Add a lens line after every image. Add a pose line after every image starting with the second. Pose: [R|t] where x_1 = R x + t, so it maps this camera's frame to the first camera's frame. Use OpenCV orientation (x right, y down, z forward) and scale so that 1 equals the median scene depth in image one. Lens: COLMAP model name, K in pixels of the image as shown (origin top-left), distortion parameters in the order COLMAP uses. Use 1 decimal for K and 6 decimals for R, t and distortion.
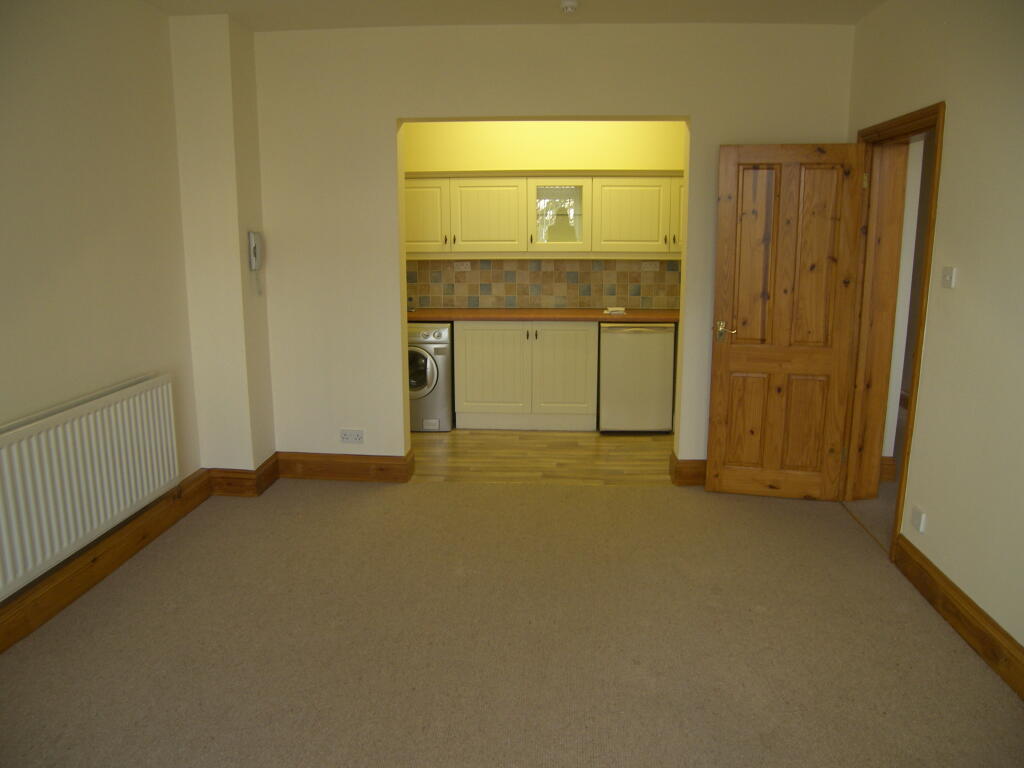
lens RADIAL K [[736.4, 0, 512.9], [0, 736.4, 377.3], [0, 0, 1]] dist [-0.080202, 0.014533]
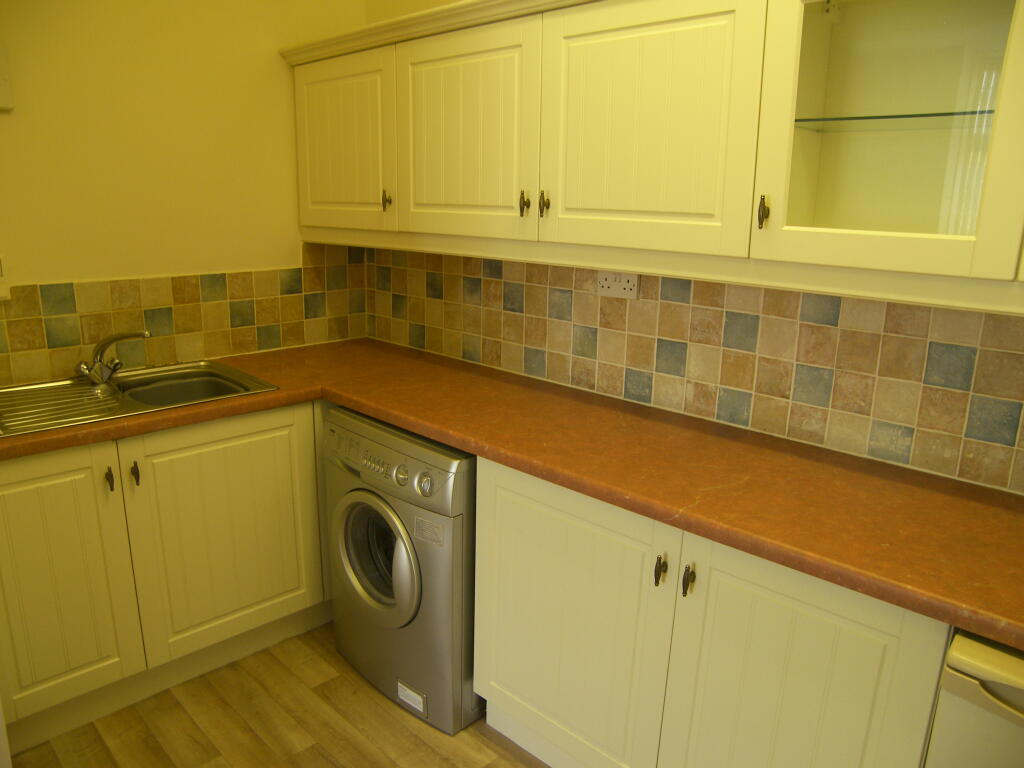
lens RADIAL K [[736.4, 0, 522.3], [0, 736.4, 380.9], [0, 0, 1]] dist [-0.080202, 0.014533]
pose [[0.780812, 0.174167, -0.599999, 0.116813], [-0.155447, 0.984315, 0.083434, -0.127722], [0.605119, 0.028122, 0.795638, 0.691643]]
